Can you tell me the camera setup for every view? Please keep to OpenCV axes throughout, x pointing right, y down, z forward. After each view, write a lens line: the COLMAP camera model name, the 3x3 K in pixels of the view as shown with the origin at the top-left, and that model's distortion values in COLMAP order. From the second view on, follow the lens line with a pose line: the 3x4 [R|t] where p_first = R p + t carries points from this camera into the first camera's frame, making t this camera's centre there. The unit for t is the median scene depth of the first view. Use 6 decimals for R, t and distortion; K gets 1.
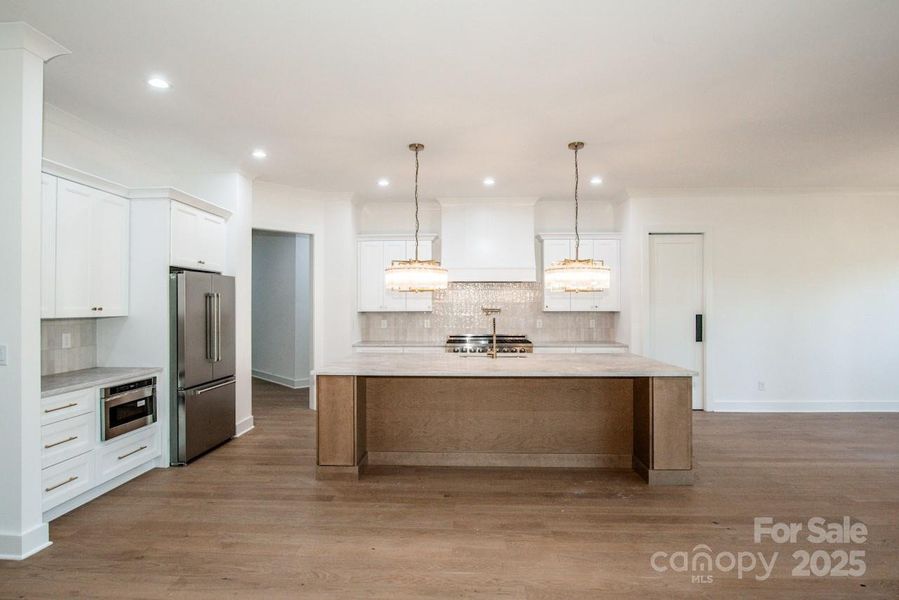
lens RADIAL K [[466.1, 0, 449.5], [0, 466.1, 300.0], [0, 0, 1]] dist [-0.027415, 0.000160]
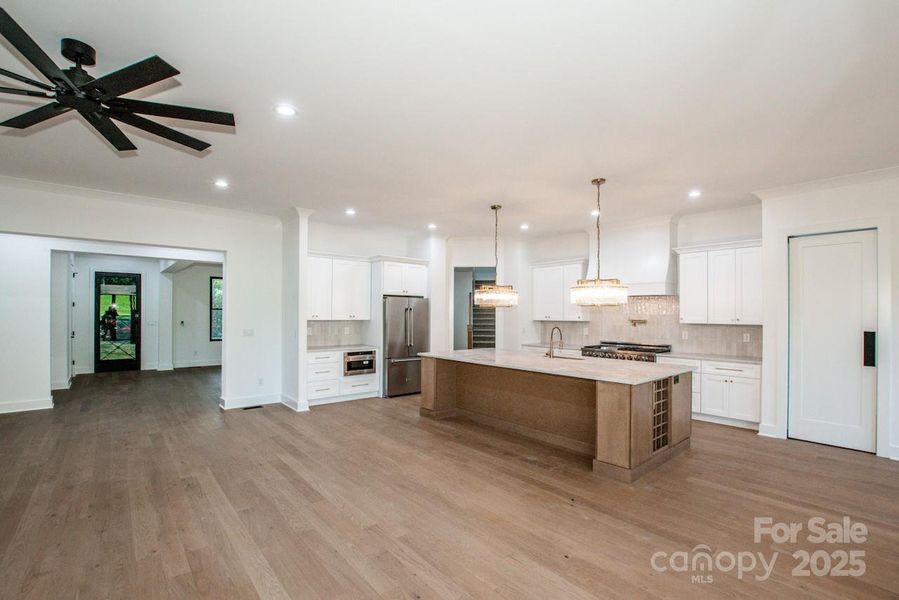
lens RADIAL K [[401.3, 0, 447.7], [0, 401.3, 309.9], [0, 0, 1]] dist [-0.030002, 0.000578]
pose [[0.688108, 0.000485, -0.725608, 0.807962], [0.000520, 0.999999, 0.001161, -0.011079], [0.725608, -0.001176, 0.688107, 0.032535]]
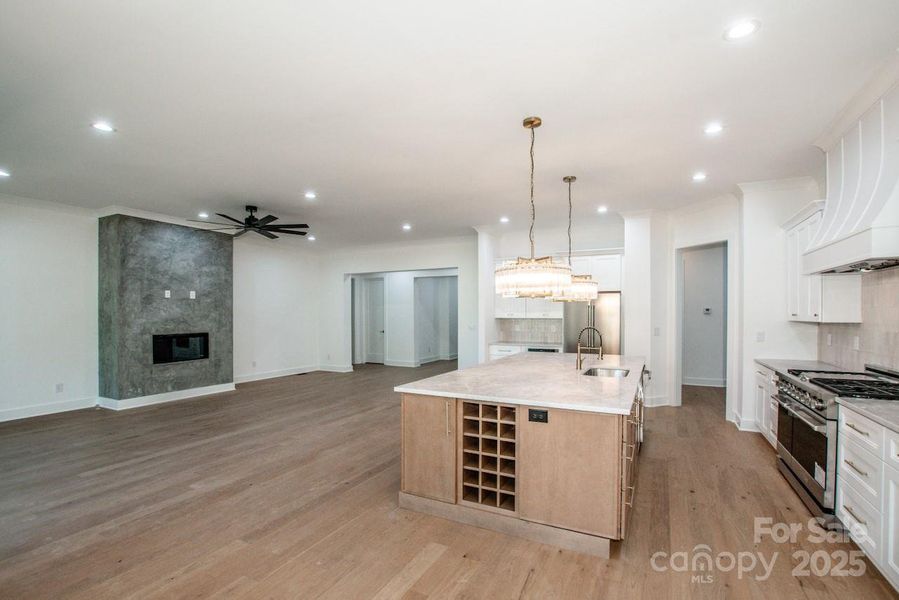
lens RADIAL K [[410.2, 0, 464.1], [0, 410.2, 313.5], [0, 0, 1]] dist [-0.023741, 0.000226]
pose [[-0.394471, 0.002570, -0.918905, 1.096030], [0.012599, 0.999917, -0.002612, 0.012848], [0.918822, -0.012607, -0.394471, 1.298892]]
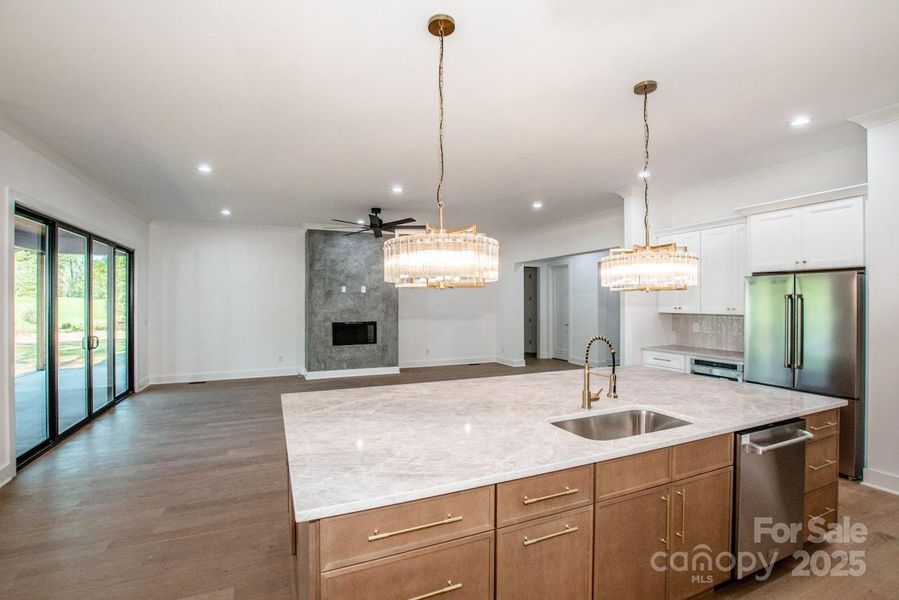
lens RADIAL K [[411.1, 0, 449.5], [0, 411.1, 300.0], [0, 0, 1]] dist [-0.029948, 0.000147]
pose [[-0.899254, 0.001056, -0.437426, 0.514224], [0.008466, 0.999852, -0.014990, 0.002966], [0.437346, -0.017183, -0.899129, 1.594728]]
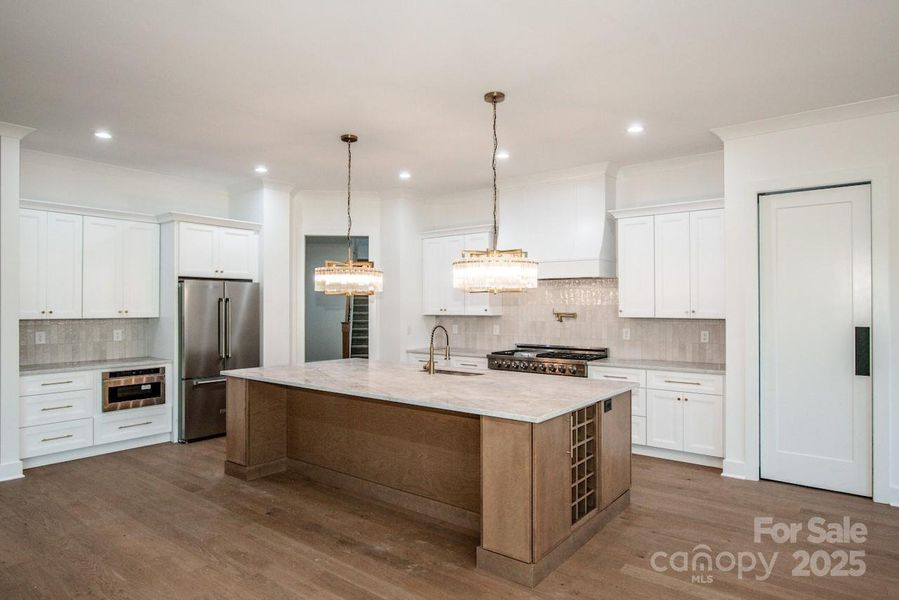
lens RADIAL K [[527.3, 0, 449.5], [0, 527.3, 300.0], [0, 0, 1]] dist [-0.020065, -0.000746]
pose [[0.817245, -0.005049, -0.576268, 0.763244], [0.006189, 0.999981, 0.000015, -0.007426], [0.576257, -0.003579, 0.817260, 0.286993]]
